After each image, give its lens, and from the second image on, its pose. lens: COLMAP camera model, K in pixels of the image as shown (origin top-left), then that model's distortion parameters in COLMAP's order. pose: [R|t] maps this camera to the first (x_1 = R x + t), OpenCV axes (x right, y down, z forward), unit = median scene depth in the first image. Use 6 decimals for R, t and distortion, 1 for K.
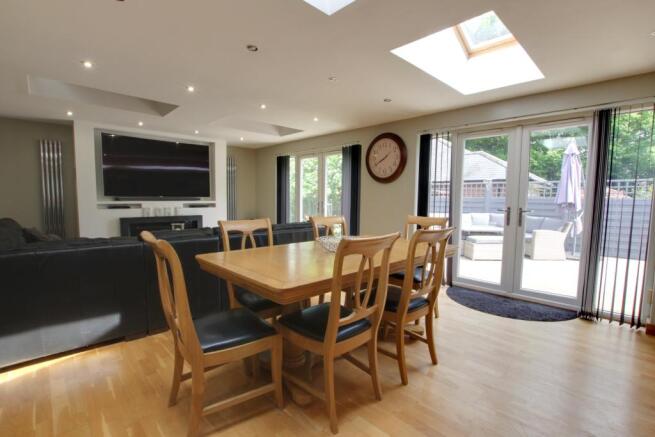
lens RADIAL K [[307.7, 0, 323.9], [0, 307.7, 223.3], [0, 0, 1]] dist [-0.034722, 0.005388]
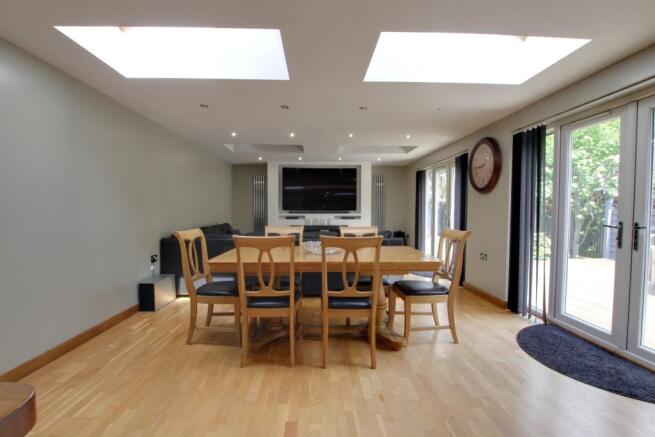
lens RADIAL K [[307.7, 0, 325.2], [0, 307.7, 219.7], [0, 0, 1]] dist [-0.034722, 0.005388]
pose [[0.739878, 0.012467, -0.672625, 0.405157], [-0.051537, 0.997940, -0.038194, 0.002087], [0.670764, 0.062924, 0.738997, 0.040022]]
